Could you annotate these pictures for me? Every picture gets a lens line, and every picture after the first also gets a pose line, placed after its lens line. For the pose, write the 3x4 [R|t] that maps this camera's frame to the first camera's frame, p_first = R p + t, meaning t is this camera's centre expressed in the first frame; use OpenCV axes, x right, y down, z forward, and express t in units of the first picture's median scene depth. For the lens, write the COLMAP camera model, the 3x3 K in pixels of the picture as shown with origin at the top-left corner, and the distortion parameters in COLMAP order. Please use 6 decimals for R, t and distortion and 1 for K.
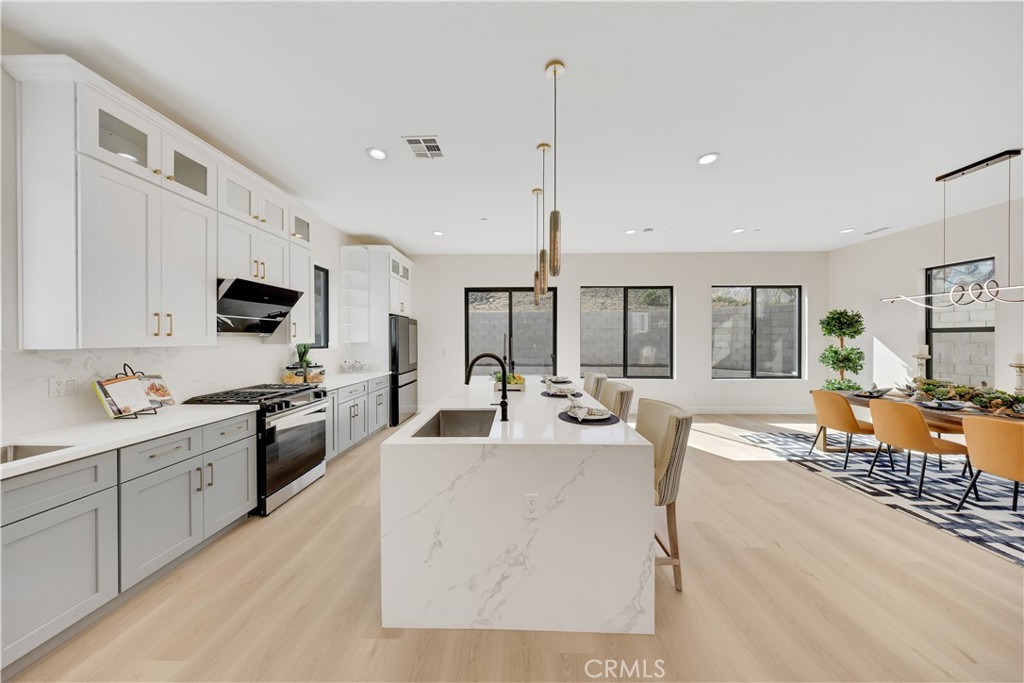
lens RADIAL K [[305.4, 0, 518.4], [0, 305.4, 338.9], [0, 0, 1]] dist [-0.001507, 0.000133]
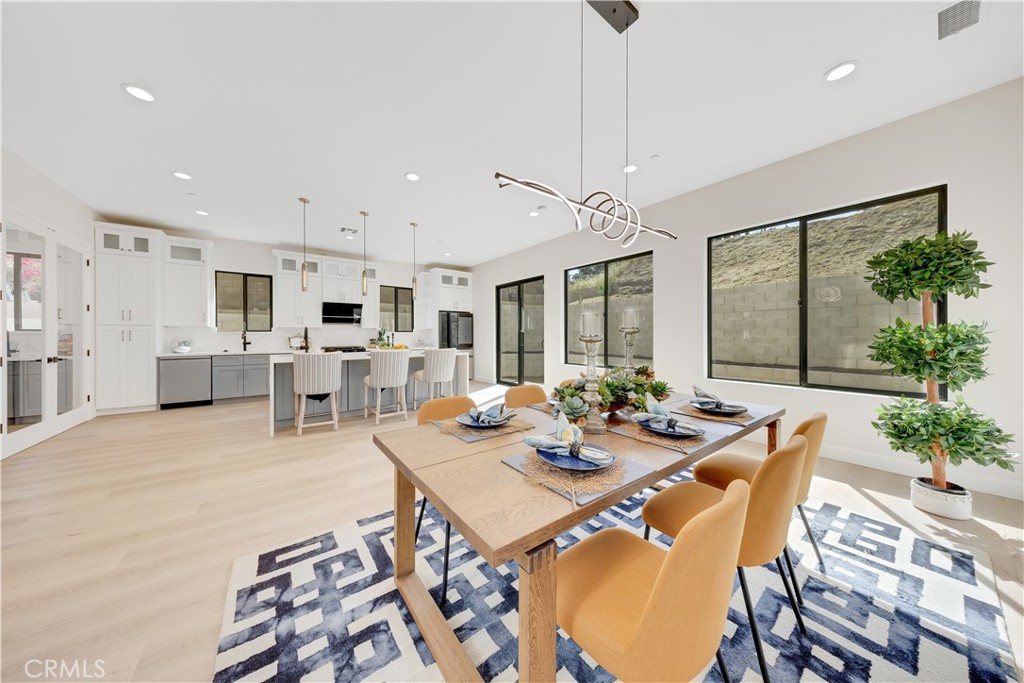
lens RADIAL K [[322.2, 0, 513.8], [0, 322.2, 335.3], [0, 0, 1]] dist [-0.000952, -0.000135]
pose [[0.616495, 0.000141, -0.787358, 1.766397], [0.001659, 0.999998, 0.001479, 0.067371], [0.787357, -0.002218, 0.616494, 0.450679]]
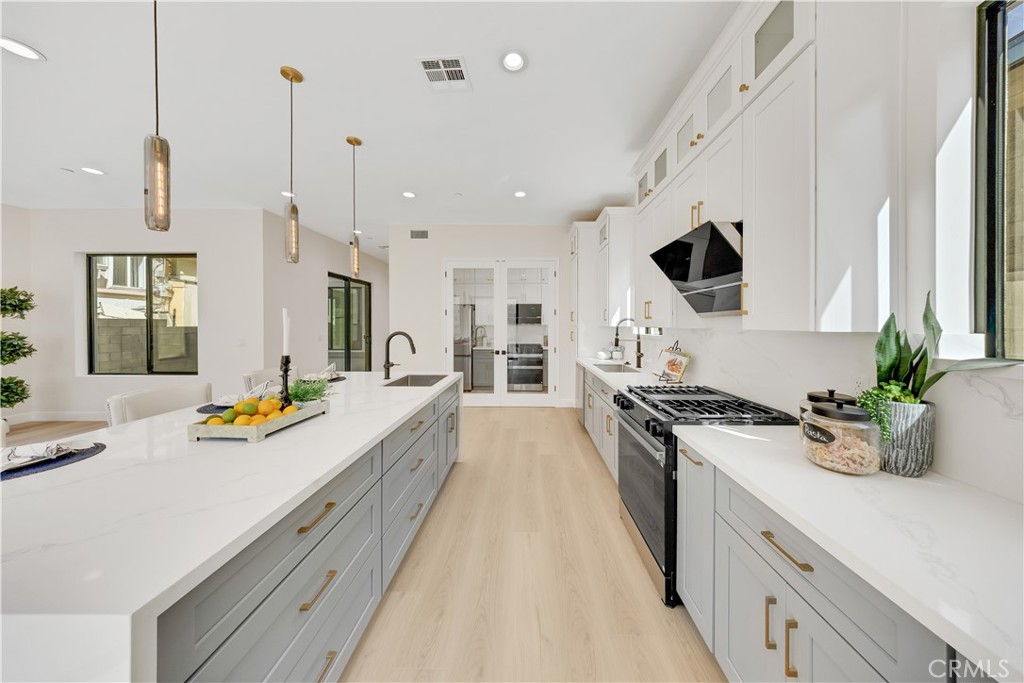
lens RADIAL K [[314.7, 0, 525.5], [0, 314.7, 323.8], [0, 0, 1]] dist [0.000424, 0.000102]
pose [[-0.999999, 0.001356, 0.000672, -0.424191], [0.001356, 0.999999, -0.001061, 0.007262], [-0.000673, -0.001060, -0.999999, 1.520441]]
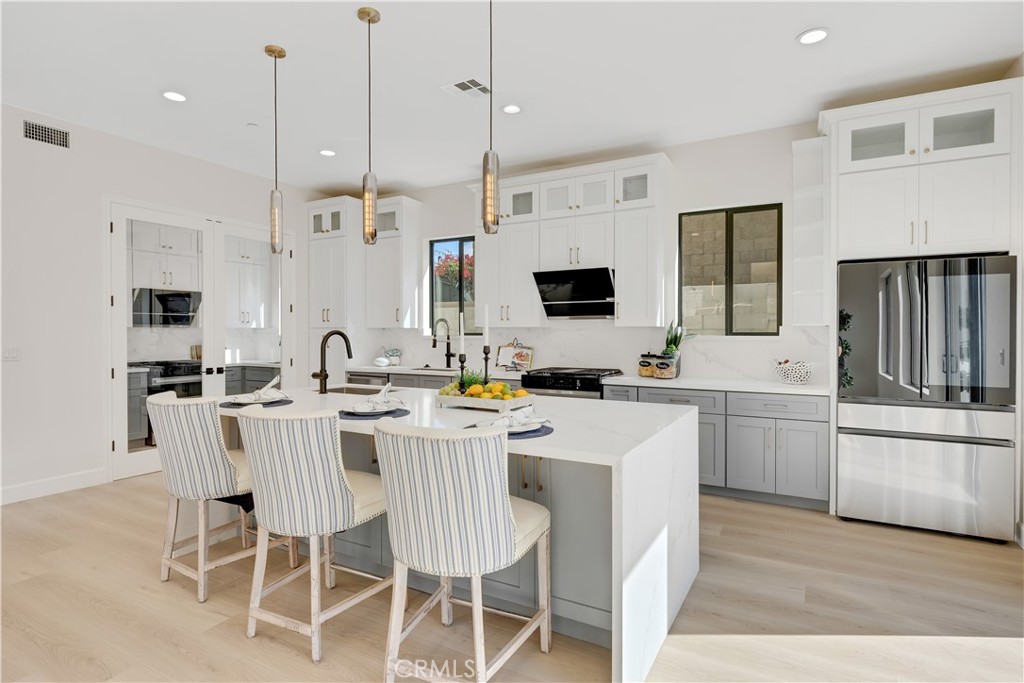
lens RADIAL K [[521.4, 0, 507.4], [0, 521.4, 336.4], [0, 0, 1]] dist [0.001766, 0.000094]
pose [[-0.485832, 0.009247, -0.874003, 0.752477], [0.001254, 0.999950, 0.009883, 0.030799], [0.874051, 0.003706, -0.485819, 1.504011]]
